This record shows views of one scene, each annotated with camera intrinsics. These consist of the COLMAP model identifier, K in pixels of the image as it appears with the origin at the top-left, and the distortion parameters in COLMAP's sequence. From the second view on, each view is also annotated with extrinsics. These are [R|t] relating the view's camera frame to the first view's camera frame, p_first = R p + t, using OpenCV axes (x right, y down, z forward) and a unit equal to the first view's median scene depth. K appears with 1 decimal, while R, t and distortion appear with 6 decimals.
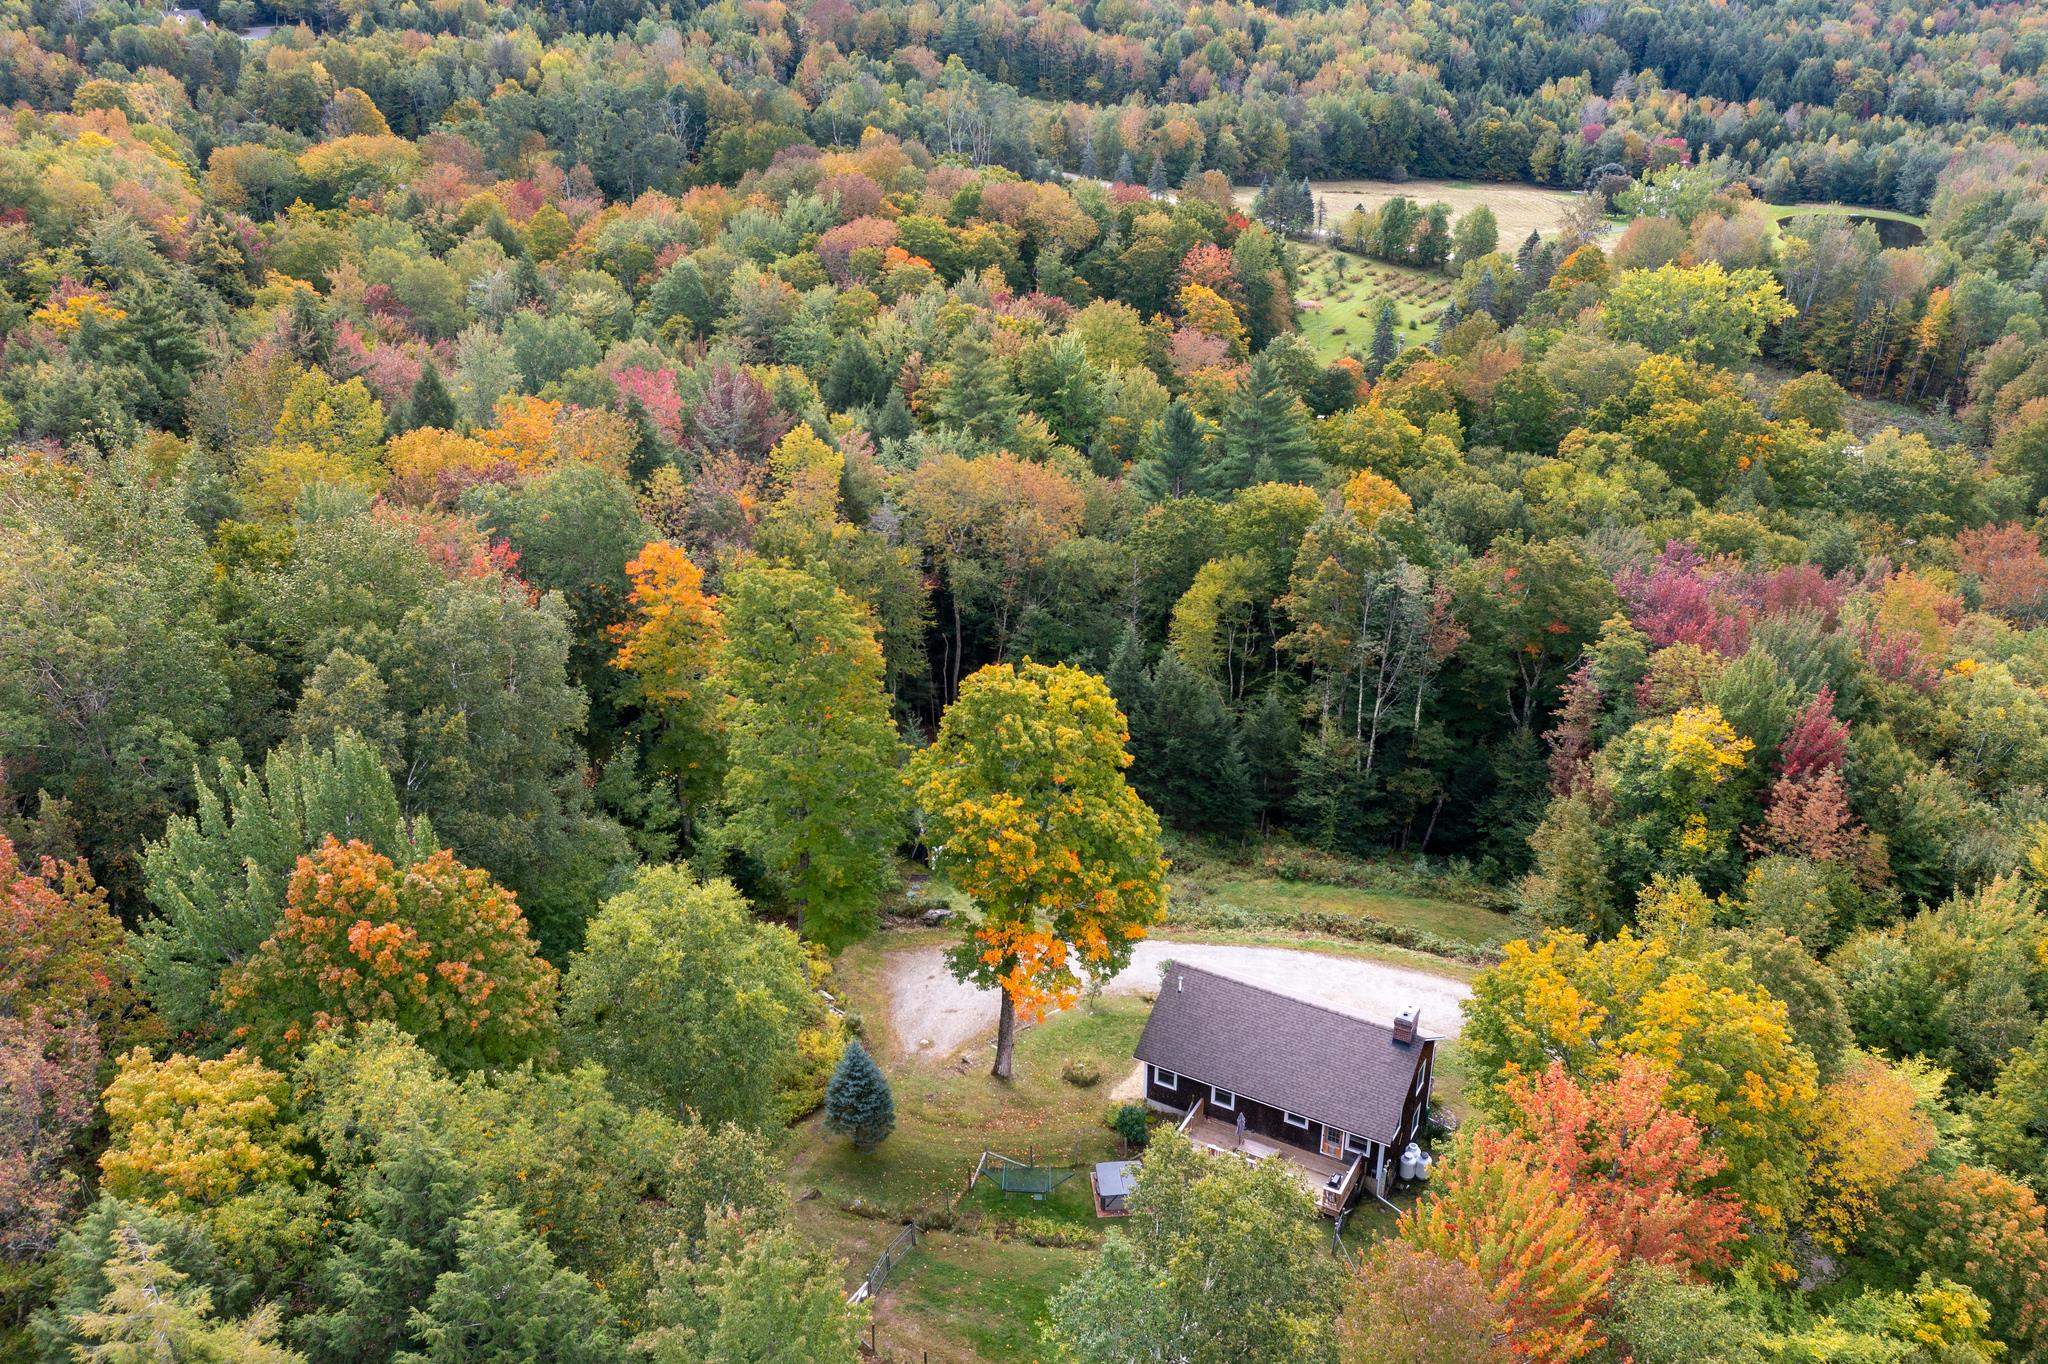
lens RADIAL K [[1569.8, 0, 1024.0], [0, 1569.8, 682.0], [0, 0, 1]] dist [-0.025838, 0.000088]
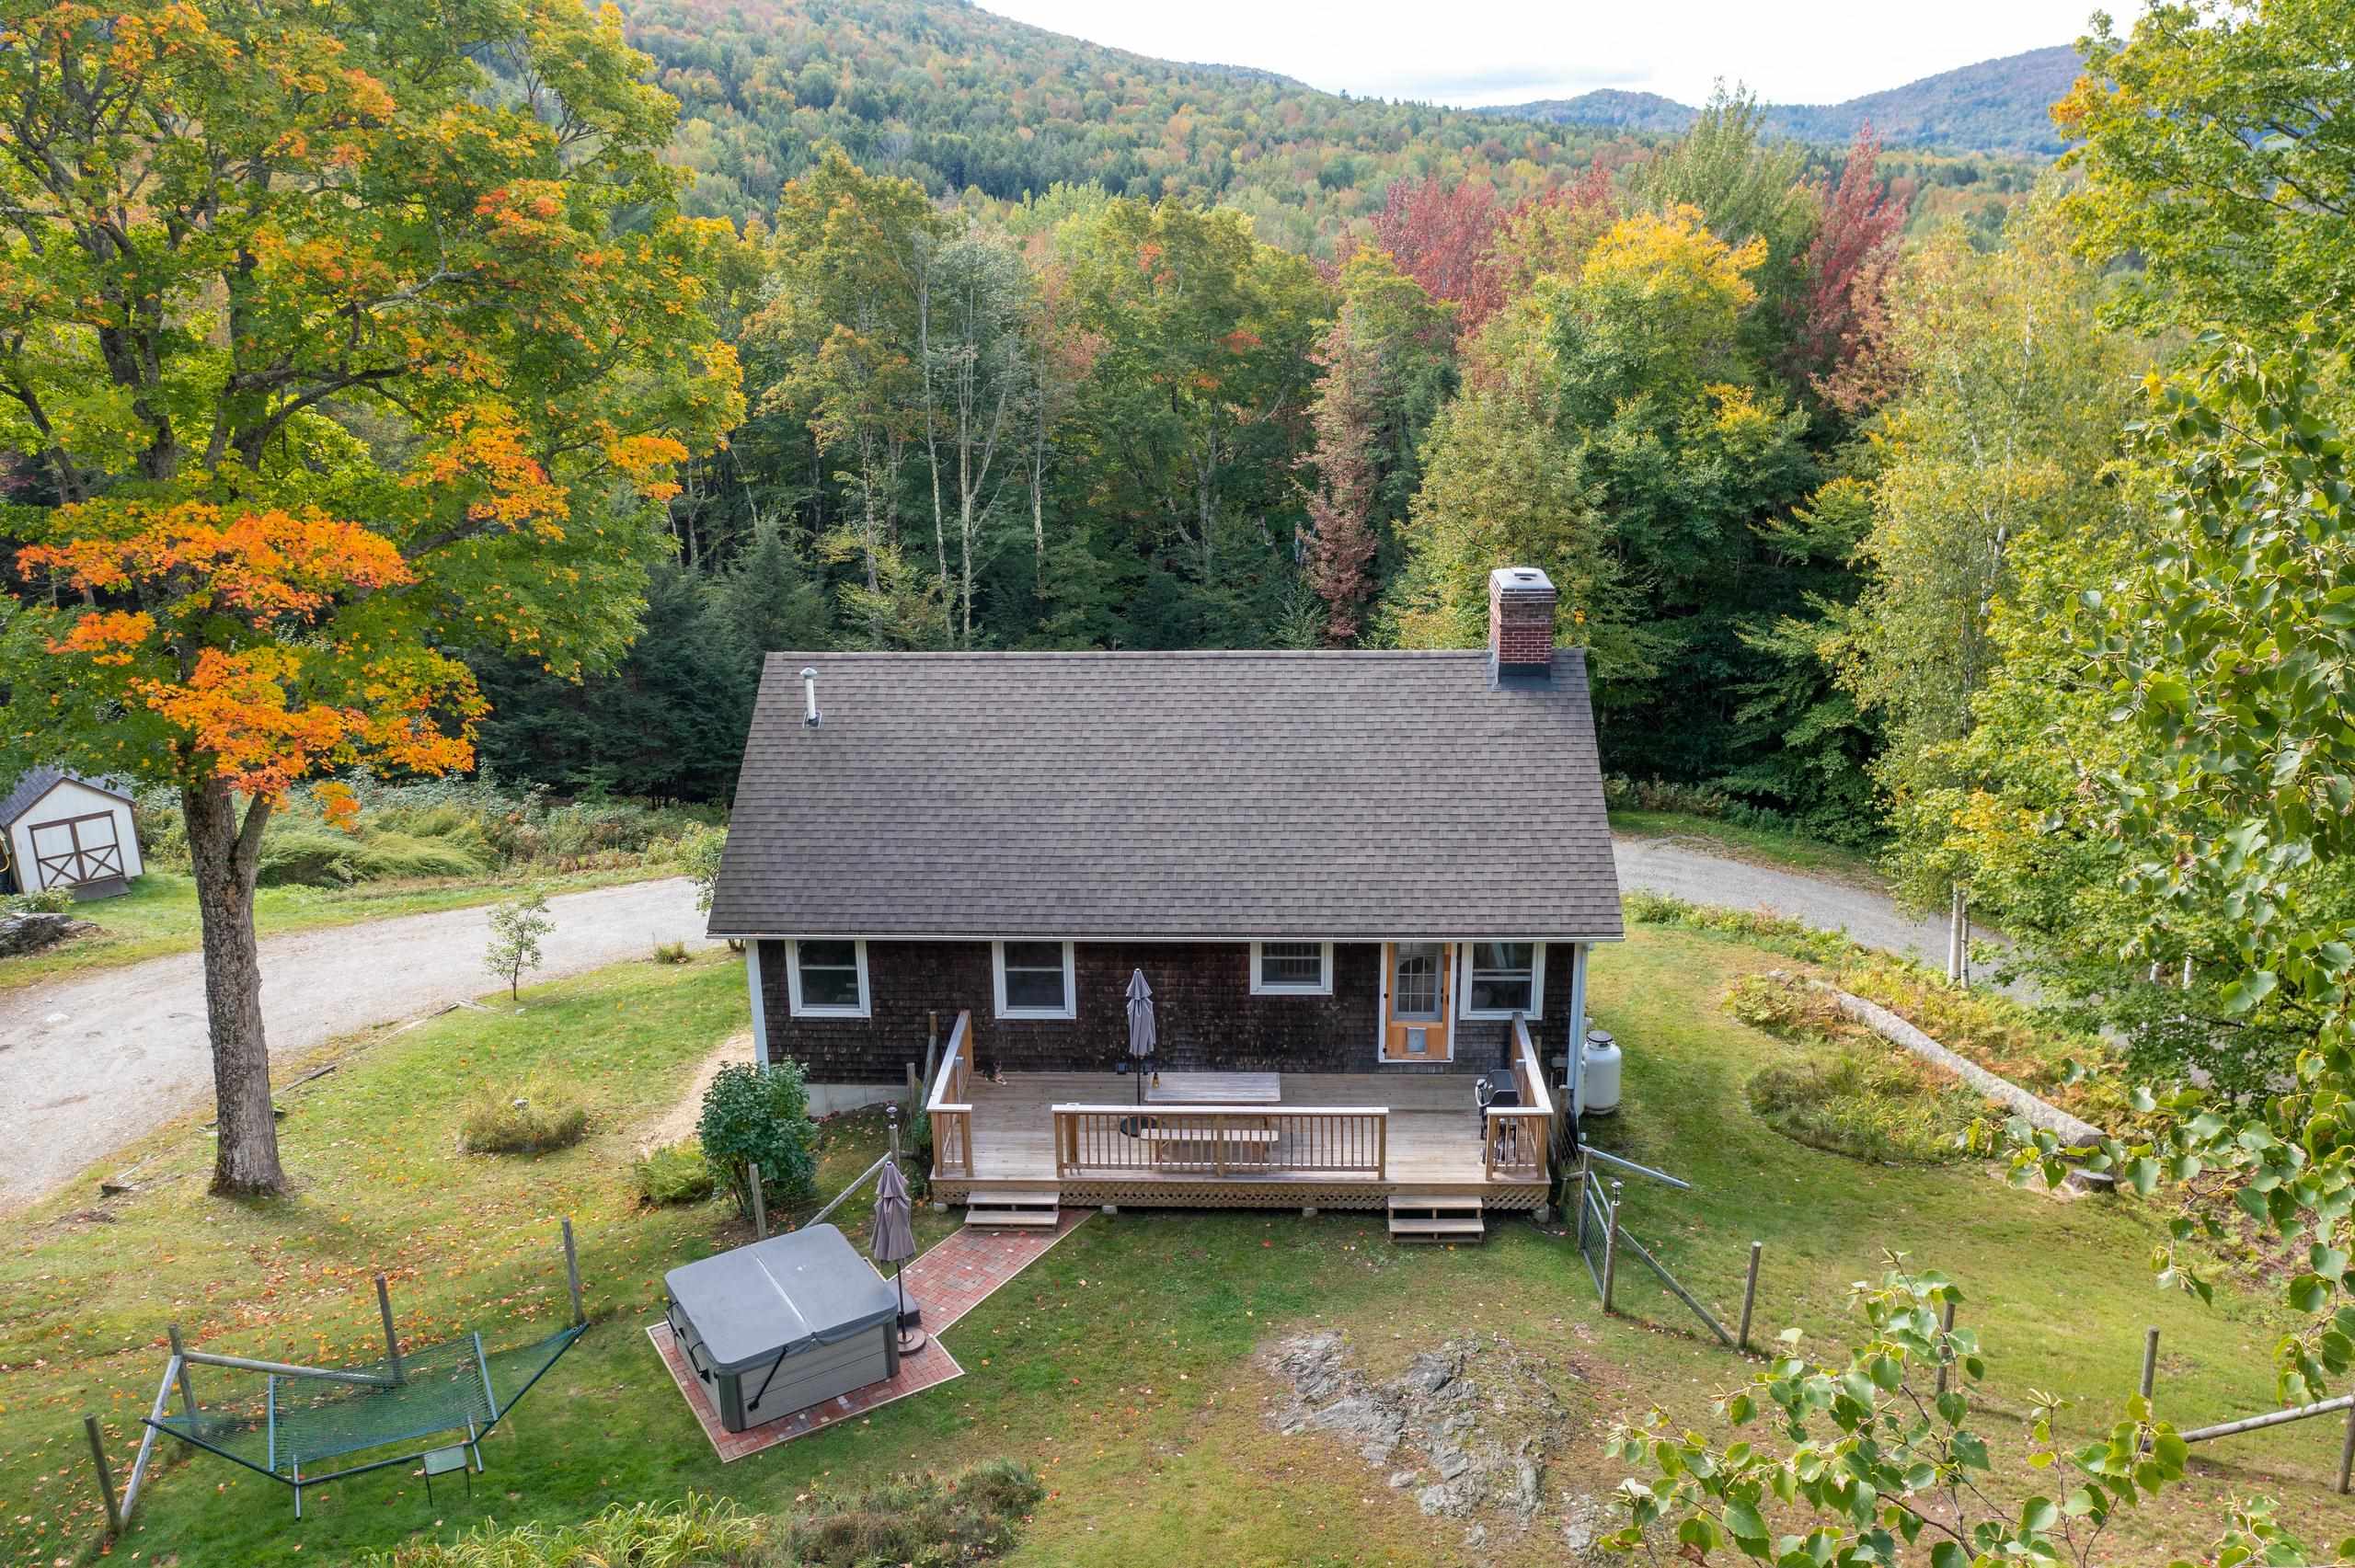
lens RADIAL K [[1804.8, 0, 1177.5], [0, 1804.8, 784.0], [0, 0, 1]] dist [-0.025838, 0.000088]
pose [[0.882559, -0.137301, 0.449709, -0.001132], [0.192653, 0.978043, -0.079477, 0.237875], [-0.428922, 0.156781, 0.889632, 0.611074]]
